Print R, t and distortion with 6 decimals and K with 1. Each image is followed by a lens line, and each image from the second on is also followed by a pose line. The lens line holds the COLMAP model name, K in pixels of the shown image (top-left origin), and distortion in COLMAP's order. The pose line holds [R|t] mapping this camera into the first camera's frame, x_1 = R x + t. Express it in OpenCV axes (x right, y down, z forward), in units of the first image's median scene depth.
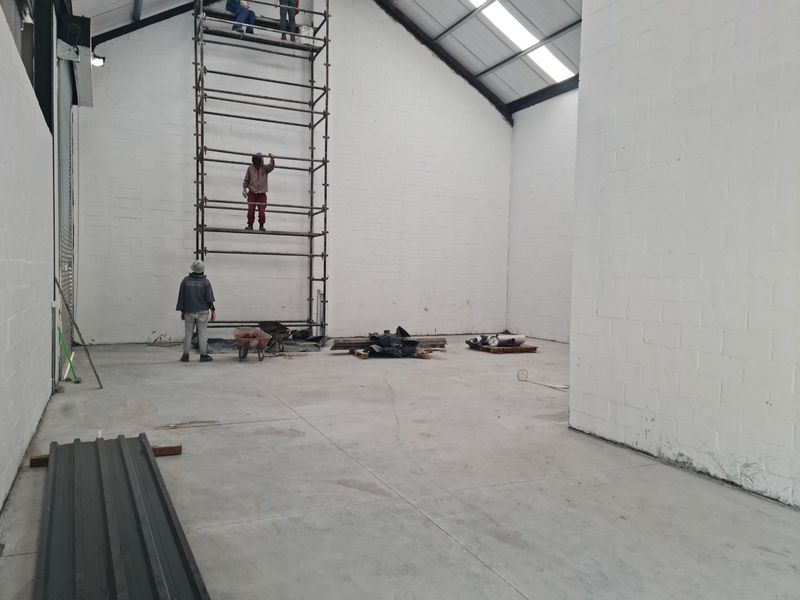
lens RADIAL K [[621.3, 0, 400.0], [0, 621.3, 300.0], [0, 0, 1]] dist [0.103400, -0.118155]
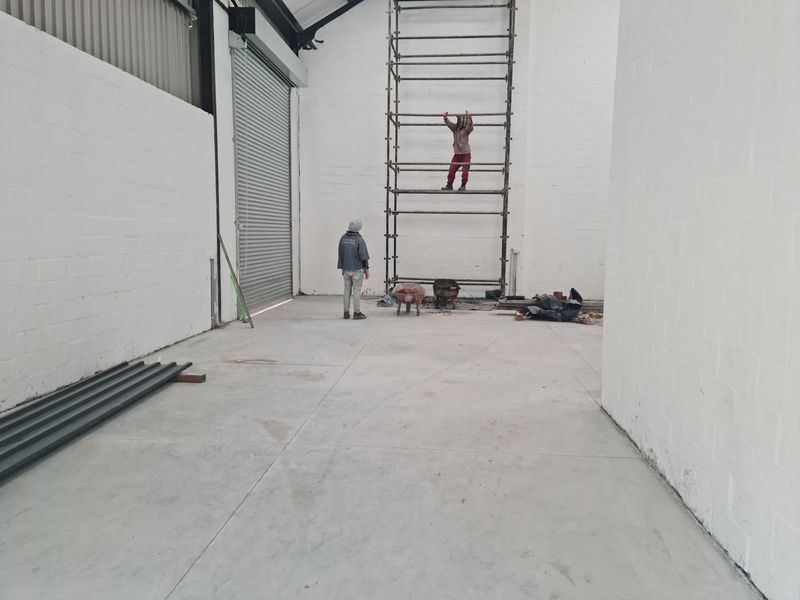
lens RADIAL K [[616.9, 0, 422.8], [0, 616.9, 306.9], [0, 0, 1]] dist [0.097468, -0.112535]
pose [[0.880263, 0.049040, -0.471944, 0.479433], [-0.016000, 0.997147, 0.073770, 0.011211], [0.474216, -0.057386, 0.878537, 0.164567]]
